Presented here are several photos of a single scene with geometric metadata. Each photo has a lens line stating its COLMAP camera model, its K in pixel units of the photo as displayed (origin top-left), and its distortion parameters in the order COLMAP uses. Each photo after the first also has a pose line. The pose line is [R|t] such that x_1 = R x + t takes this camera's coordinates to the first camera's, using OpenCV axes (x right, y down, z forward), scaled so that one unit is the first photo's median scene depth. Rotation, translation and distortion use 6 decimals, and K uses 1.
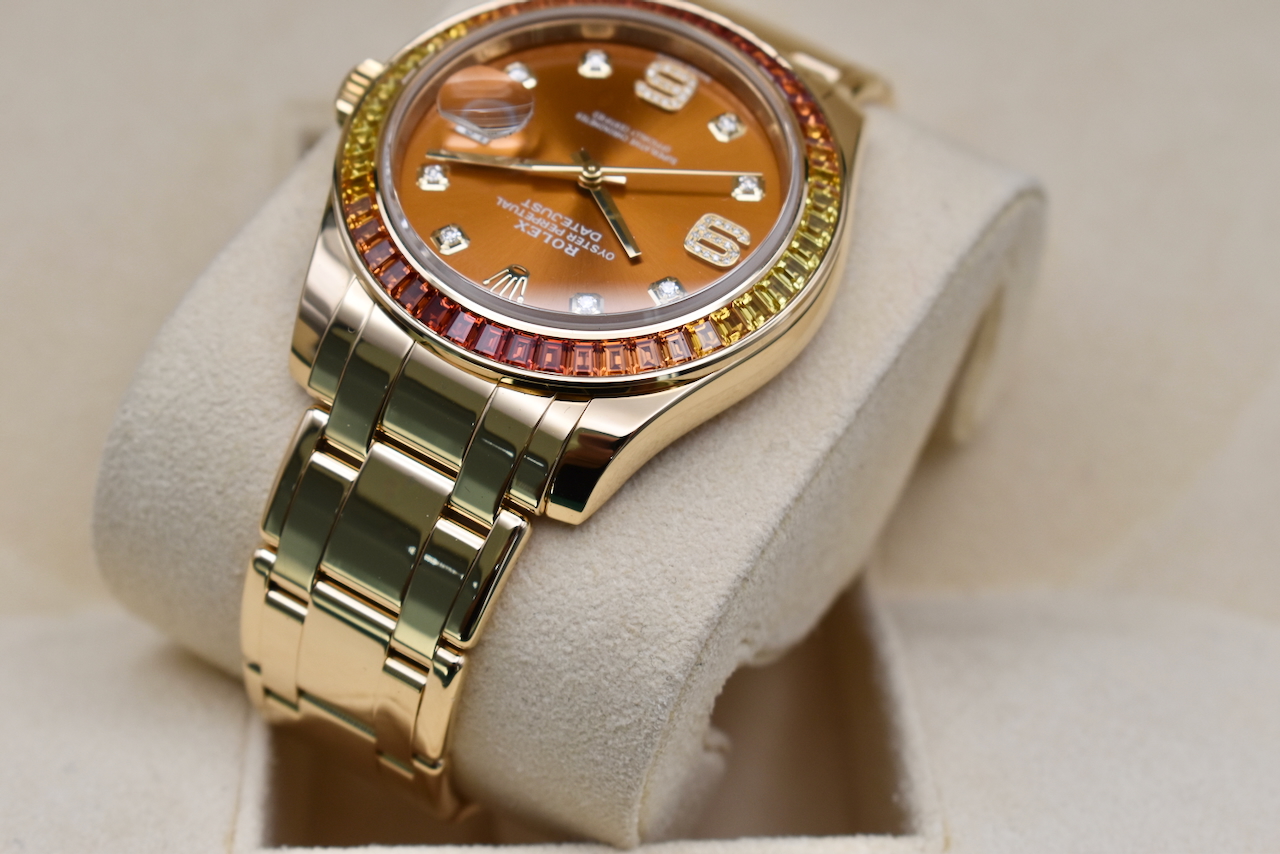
lens RADIAL K [[2895.9, 0, 642.9], [0, 2895.9, 427.2], [0, 0, 1]] dist [0.277638, 0.000000]
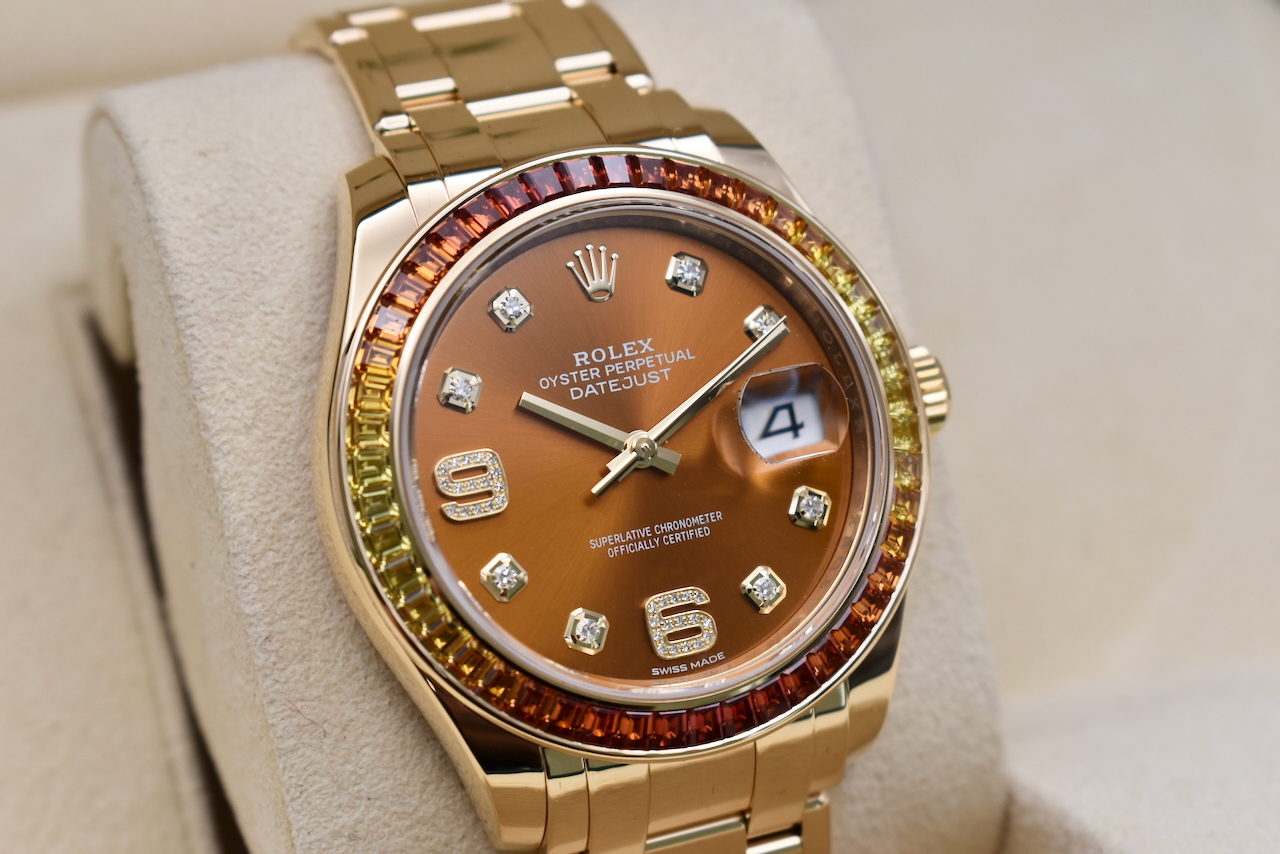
lens RADIAL K [[2895.9, 0, 637.4], [0, 2895.9, 423.8], [0, 0, 1]] dist [0.277638, 0.000000]
pose [[-0.670037, 0.669556, -0.320539, 0.245153], [-0.728176, -0.508916, 0.459092, -0.465874], [0.144261, 0.541017, 0.828547, 0.315758]]
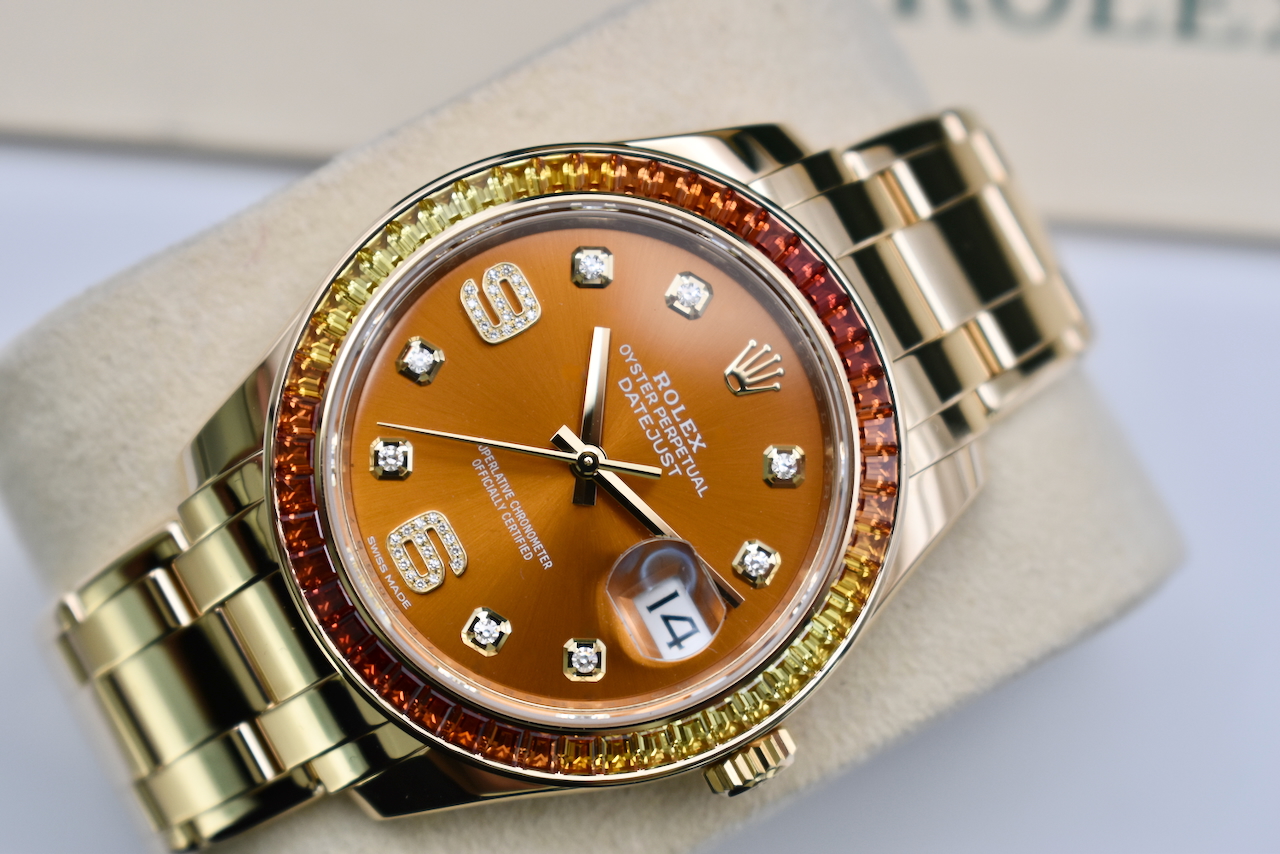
lens RADIAL K [[2895.9, 0, 640.9], [0, 2895.9, 431.2], [0, 0, 1]] dist [0.277638, 0.000000]
pose [[-0.867295, -0.497789, -0.002384, -0.024542], [0.392198, -0.686257, 0.612562, -0.569861], [-0.306563, 0.530337, 0.790419, 0.363911]]
